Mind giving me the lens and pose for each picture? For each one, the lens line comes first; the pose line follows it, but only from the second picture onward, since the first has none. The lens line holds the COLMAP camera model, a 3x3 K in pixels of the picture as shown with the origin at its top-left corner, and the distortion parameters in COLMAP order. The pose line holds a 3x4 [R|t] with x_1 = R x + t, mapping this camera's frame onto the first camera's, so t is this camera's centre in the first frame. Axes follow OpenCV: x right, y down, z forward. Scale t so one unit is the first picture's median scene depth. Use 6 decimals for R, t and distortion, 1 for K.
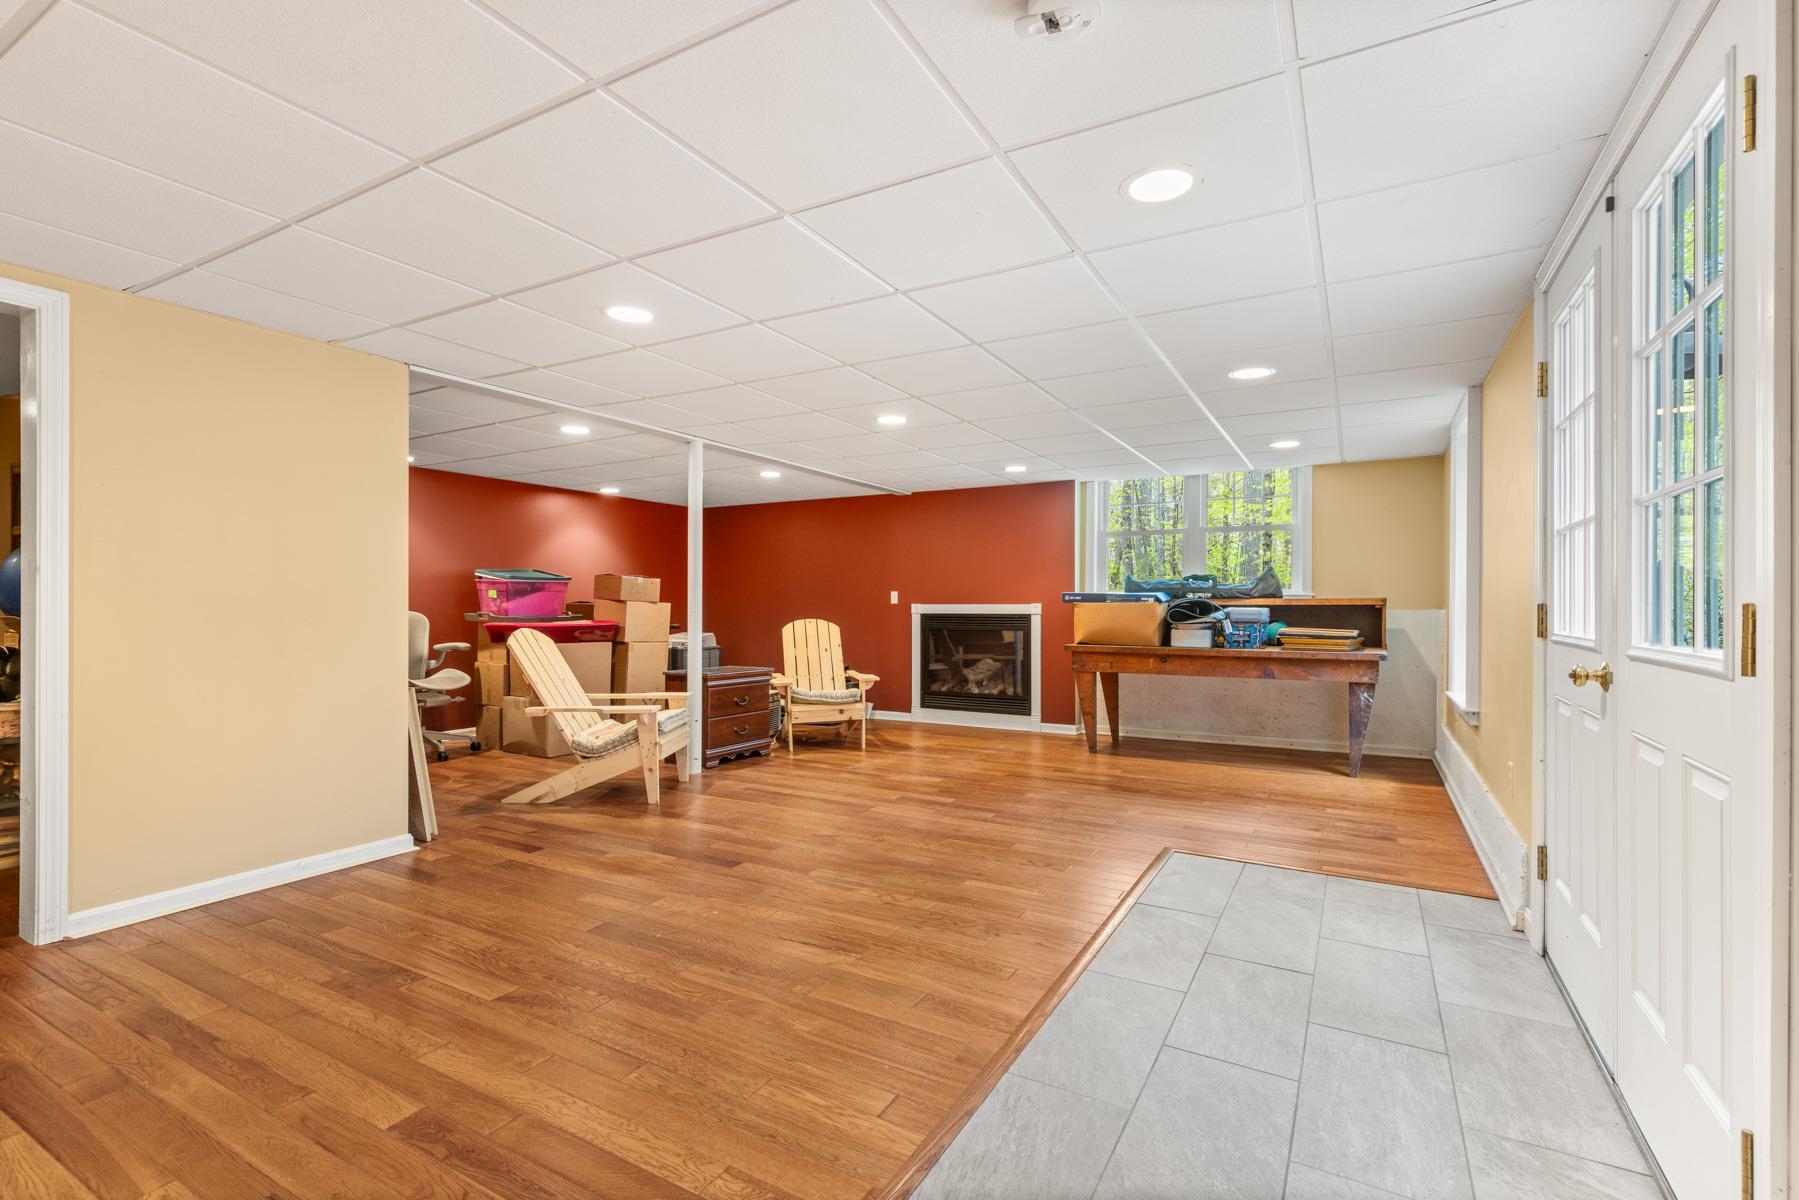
lens RADIAL K [[814.5, 0, 902.9], [0, 814.5, 605.0], [0, 0, 1]] dist [0.000429, 0.000017]
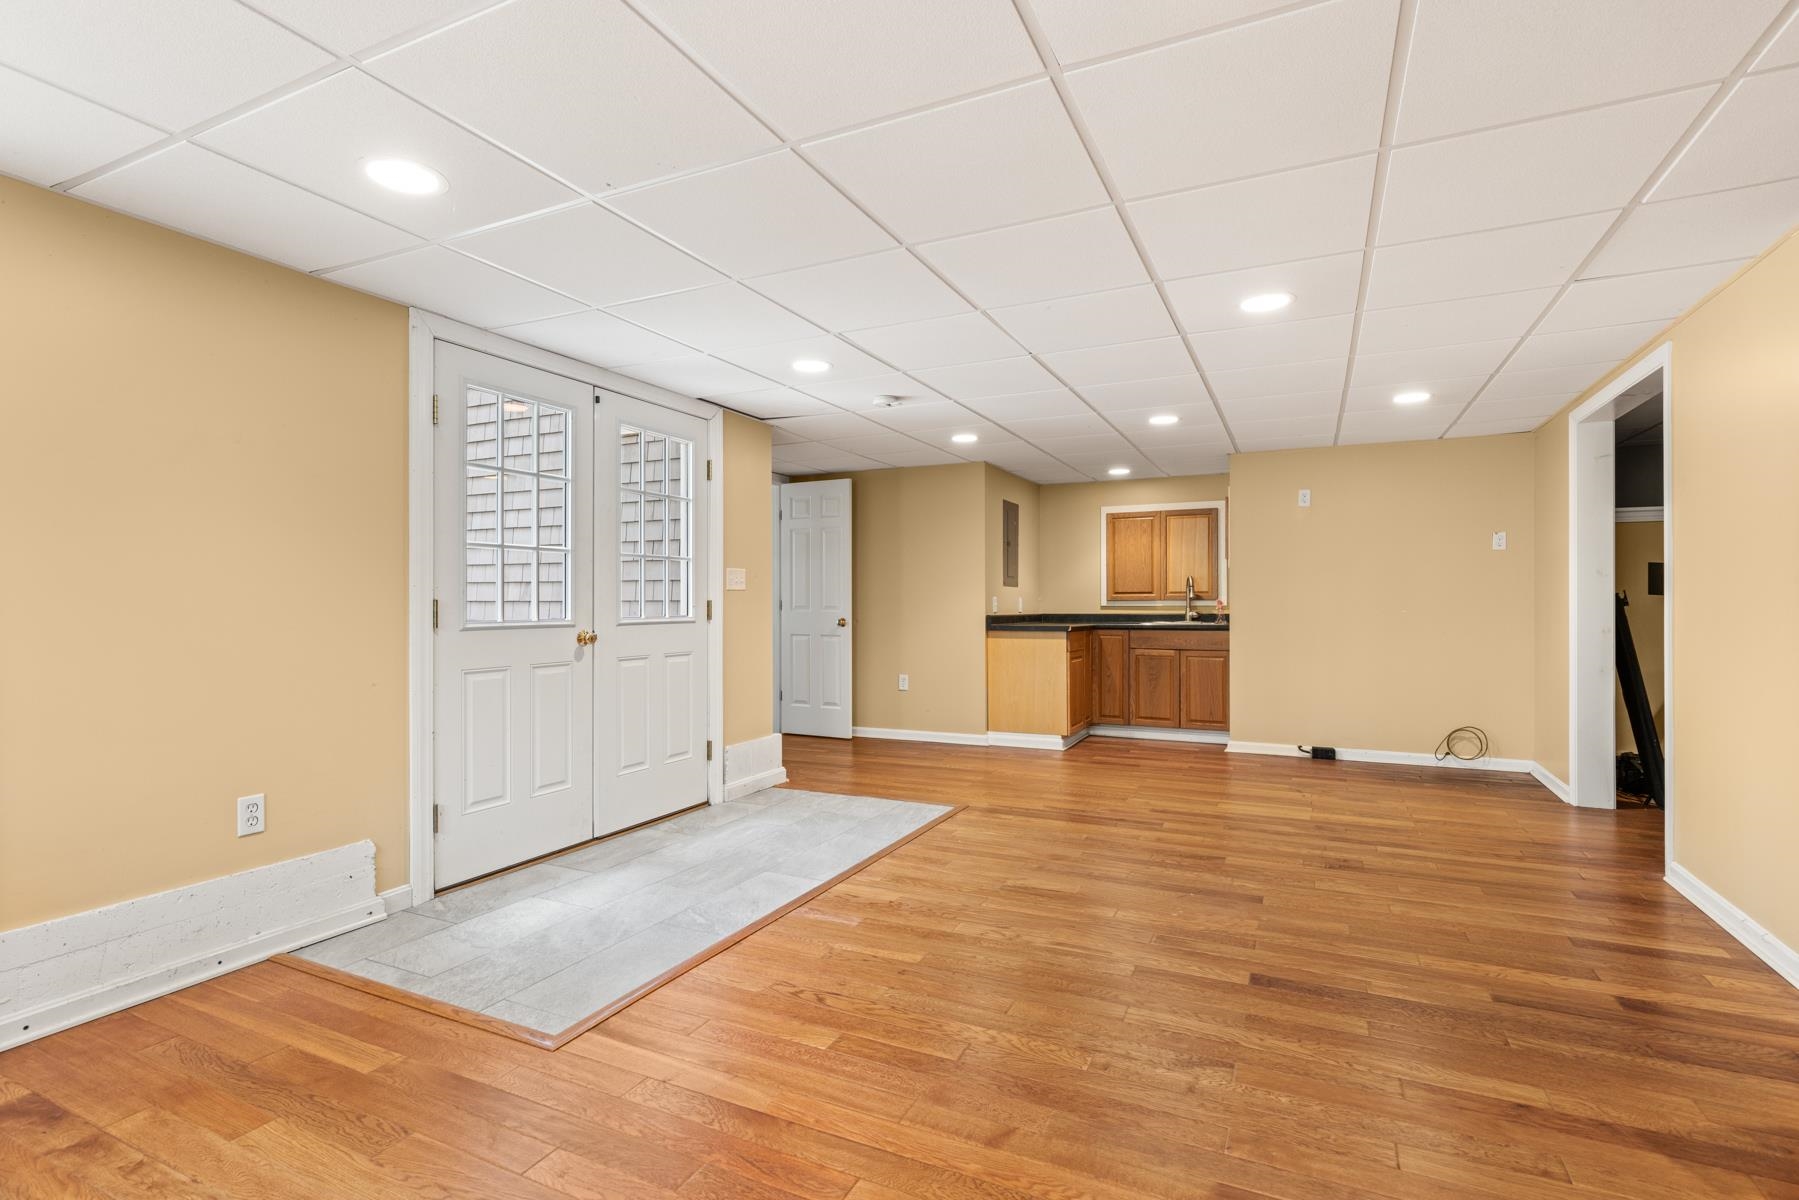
lens RADIAL K [[847.1, 0, 902.1], [0, 847.1, 600.6], [0, 0, 1]] dist [-0.000710, -0.000008]
pose [[-0.998018, 0.001557, -0.062908, 0.148061], [0.001629, 0.999998, -0.001096, 0.000856], [0.062906, -0.001196, -0.998019, 1.844696]]
